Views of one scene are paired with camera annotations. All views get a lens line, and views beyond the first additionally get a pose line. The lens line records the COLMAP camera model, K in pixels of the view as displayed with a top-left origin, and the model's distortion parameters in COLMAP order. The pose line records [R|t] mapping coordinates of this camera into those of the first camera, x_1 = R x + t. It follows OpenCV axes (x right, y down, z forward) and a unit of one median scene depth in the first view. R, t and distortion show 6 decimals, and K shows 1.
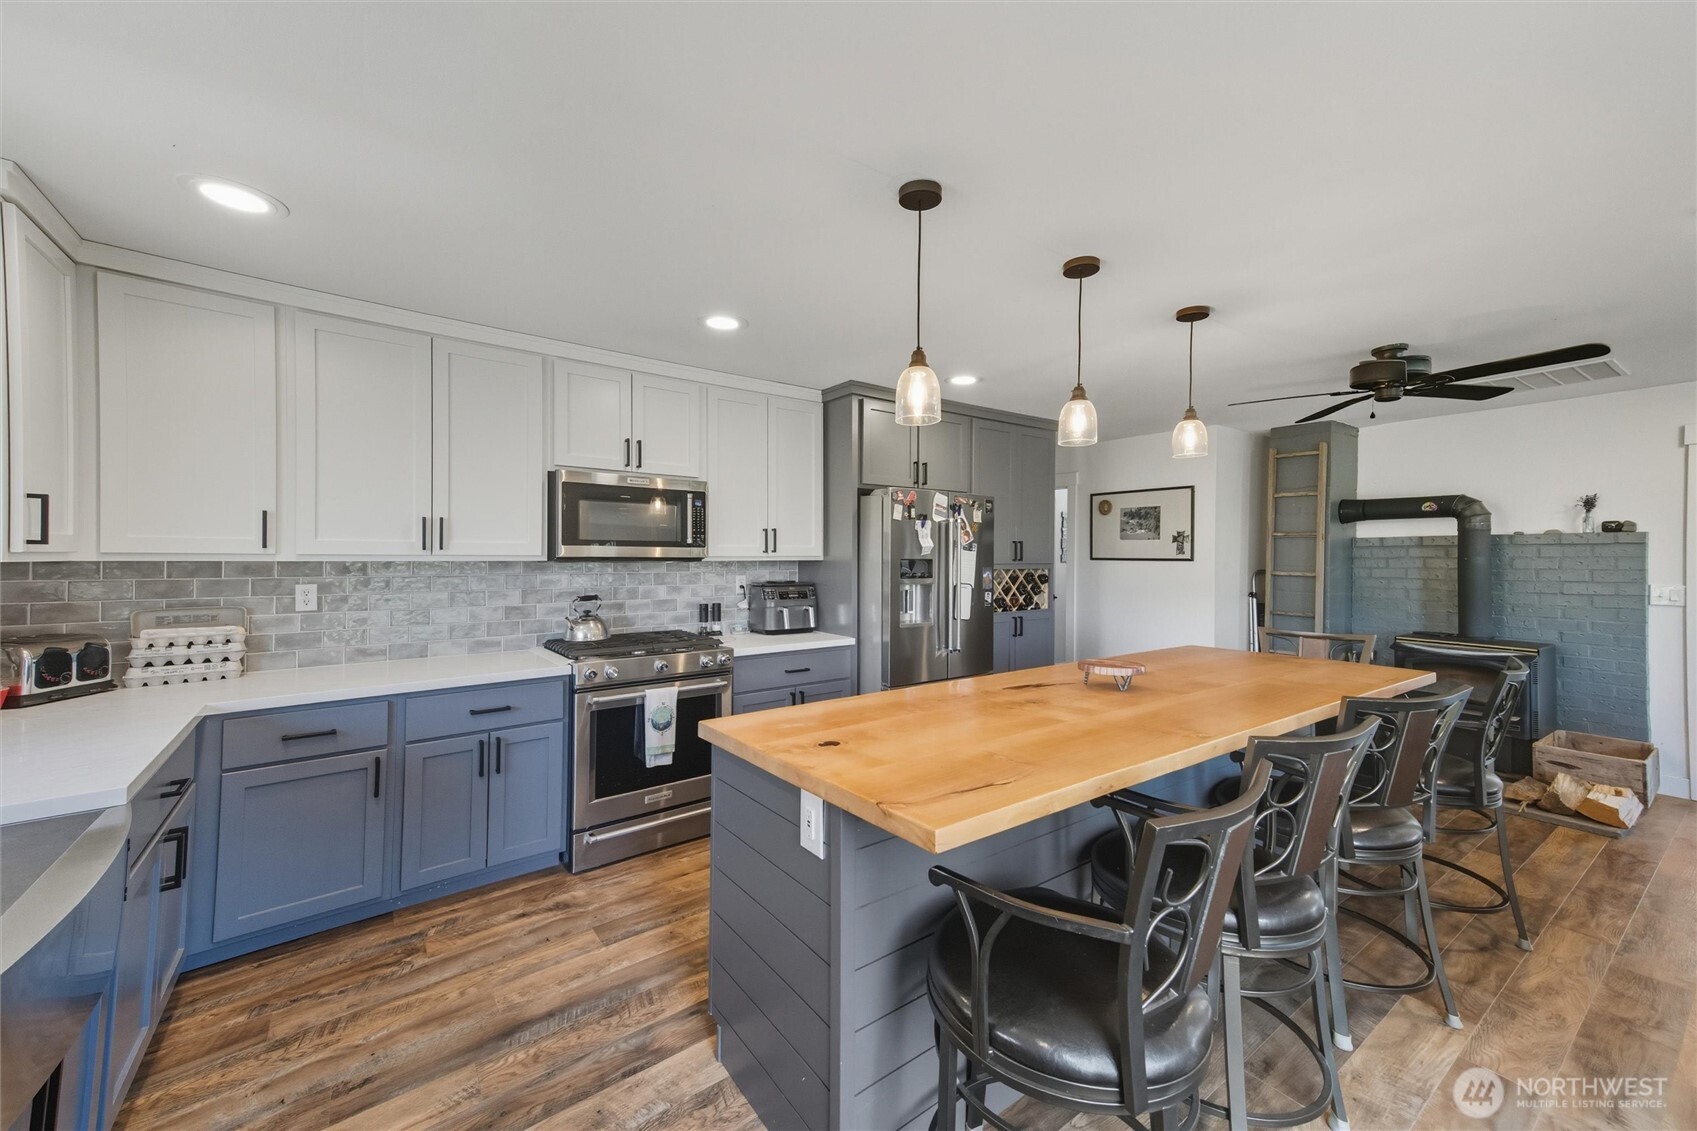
lens RADIAL K [[664.1, 0, 847.1], [0, 664.1, 555.8], [0, 0, 1]] dist [0.054302, 0.000154]
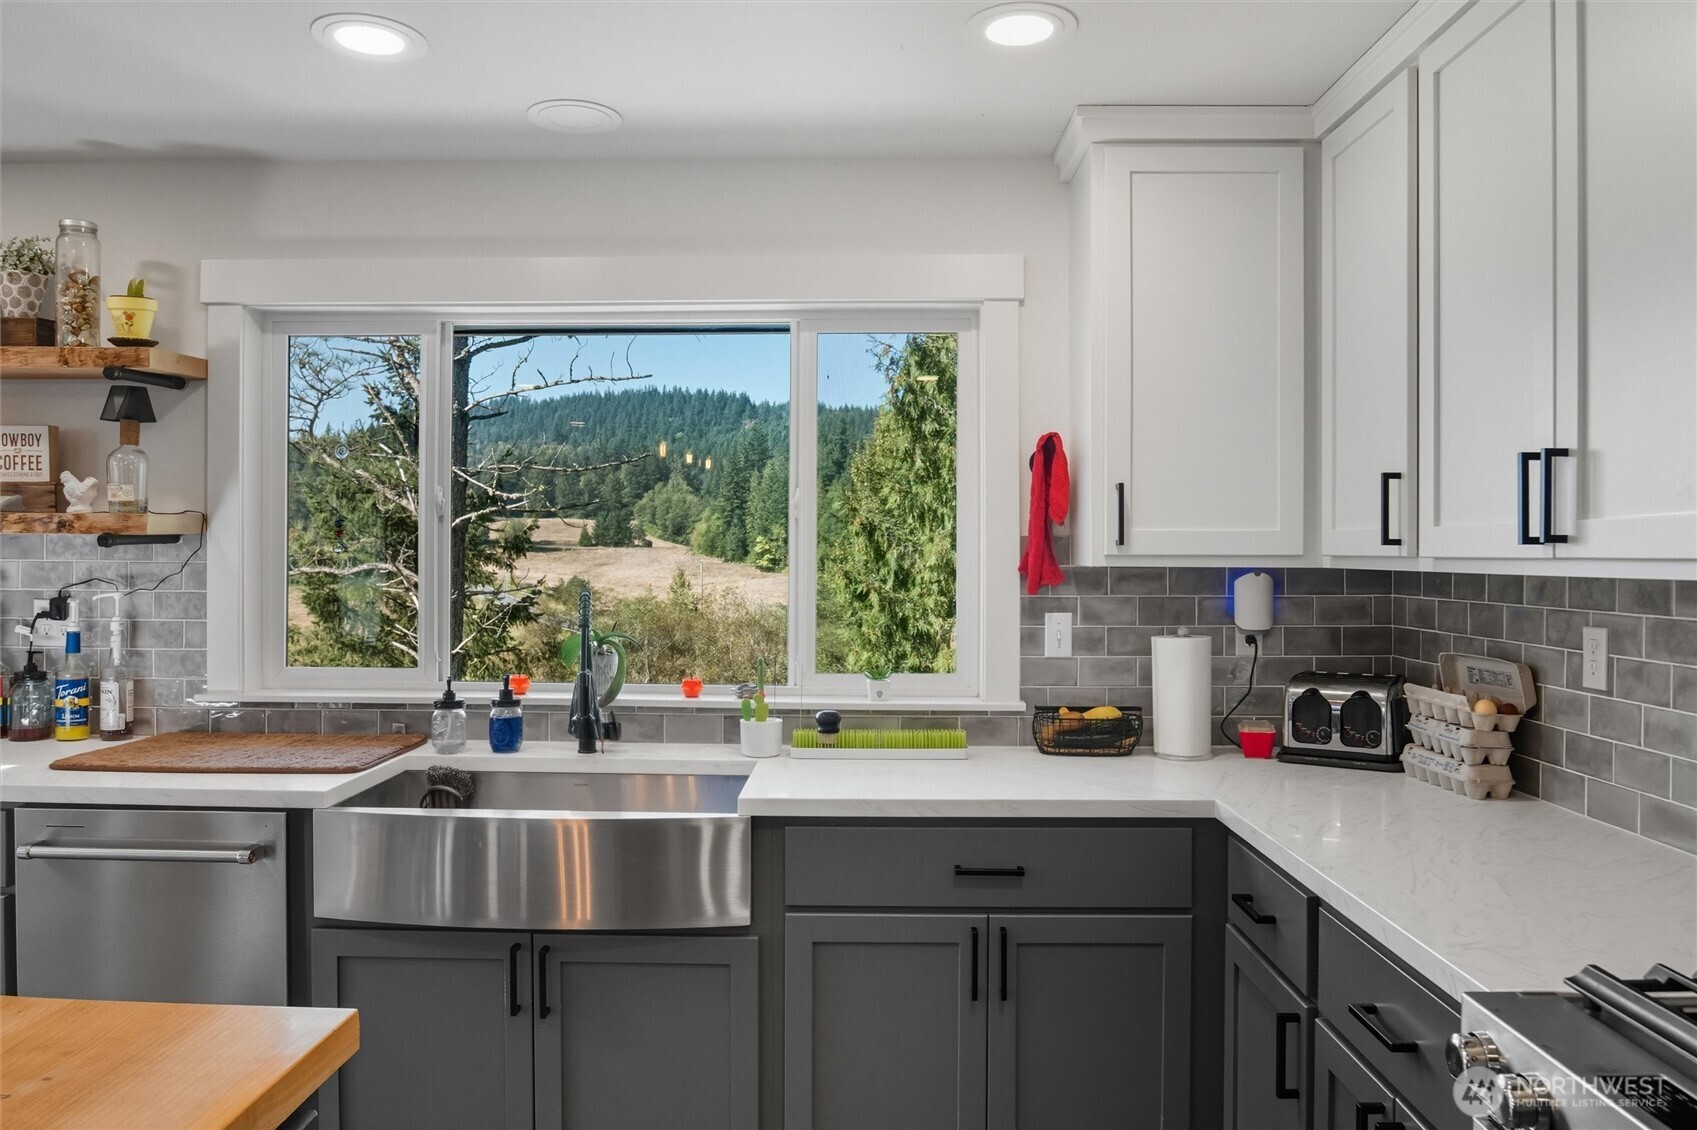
lens RADIAL K [[1184.6, 0, 848.5], [0, 1184.6, 565.0], [0, 0, 1]] dist [-0.052727, 0.003517]
pose [[-0.613900, 0.001110, -0.789383, 0.059958], [-0.007150, 0.999950, 0.006966, 0.000068], [0.789351, 0.009920, -0.613862, 0.820254]]
